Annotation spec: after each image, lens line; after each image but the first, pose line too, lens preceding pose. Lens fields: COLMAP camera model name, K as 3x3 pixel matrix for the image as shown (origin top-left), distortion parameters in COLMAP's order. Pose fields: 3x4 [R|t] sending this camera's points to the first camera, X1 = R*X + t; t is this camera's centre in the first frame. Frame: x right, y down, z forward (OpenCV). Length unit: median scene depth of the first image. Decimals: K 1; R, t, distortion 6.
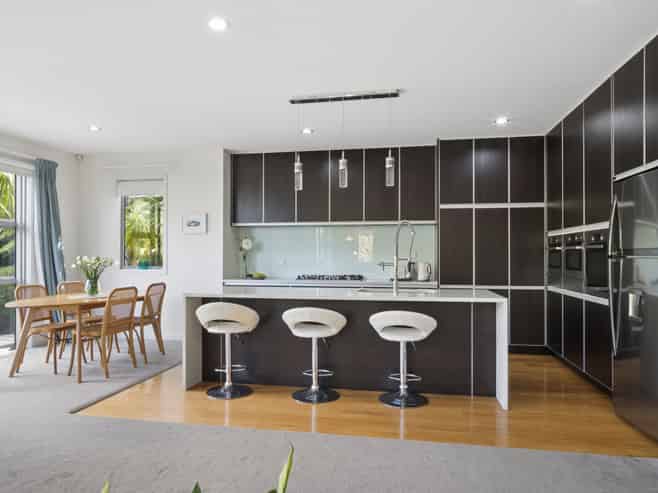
lens RADIAL K [[456.2, 0, 329.0], [0, 456.2, 246.5], [0, 0, 1]] dist [0.003824, 0.000664]
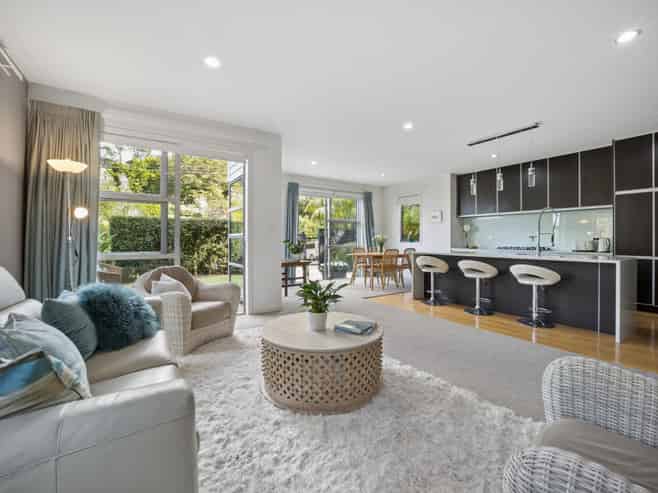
lens RADIAL K [[288.2, 0, 328.4], [0, 288.2, 236.8], [0, 0, 1]] dist [-0.000020, -0.000021]
pose [[0.718486, -0.008020, -0.695495, 0.225145], [0.016782, 0.999842, 0.005807, 0.015746], [0.695339, -0.015844, 0.718507, -0.134519]]
